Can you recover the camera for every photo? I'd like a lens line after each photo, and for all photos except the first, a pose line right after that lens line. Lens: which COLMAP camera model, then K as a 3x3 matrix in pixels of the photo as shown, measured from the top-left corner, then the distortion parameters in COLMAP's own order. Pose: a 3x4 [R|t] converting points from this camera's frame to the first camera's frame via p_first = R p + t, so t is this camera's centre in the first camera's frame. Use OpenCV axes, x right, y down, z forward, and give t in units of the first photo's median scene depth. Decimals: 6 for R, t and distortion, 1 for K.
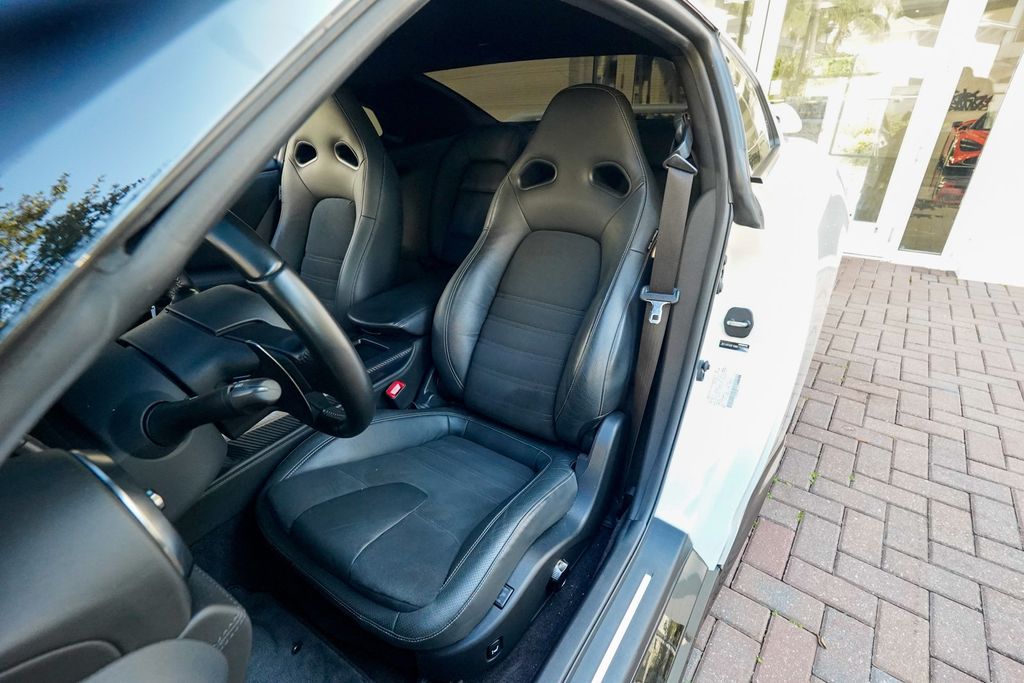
lens RADIAL K [[467.9, 0, 509.0], [0, 467.9, 342.7], [0, 0, 1]] dist [-0.016518, 0.007768]
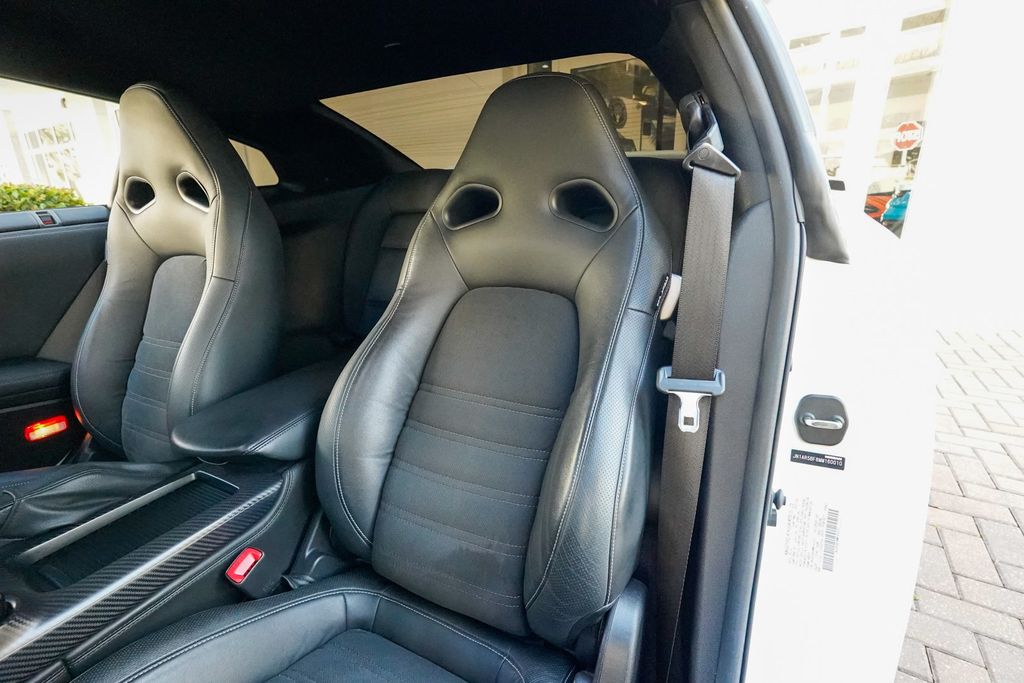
lens RADIAL K [[470.4, 0, 505.5], [0, 470.4, 343.1], [0, 0, 1]] dist [0.000526, 0.000201]
pose [[0.992499, -0.048691, 0.112136, 0.022719], [0.063932, 0.988559, -0.136615, -0.069513], [-0.104201, 0.142759, 0.984257, 0.358659]]
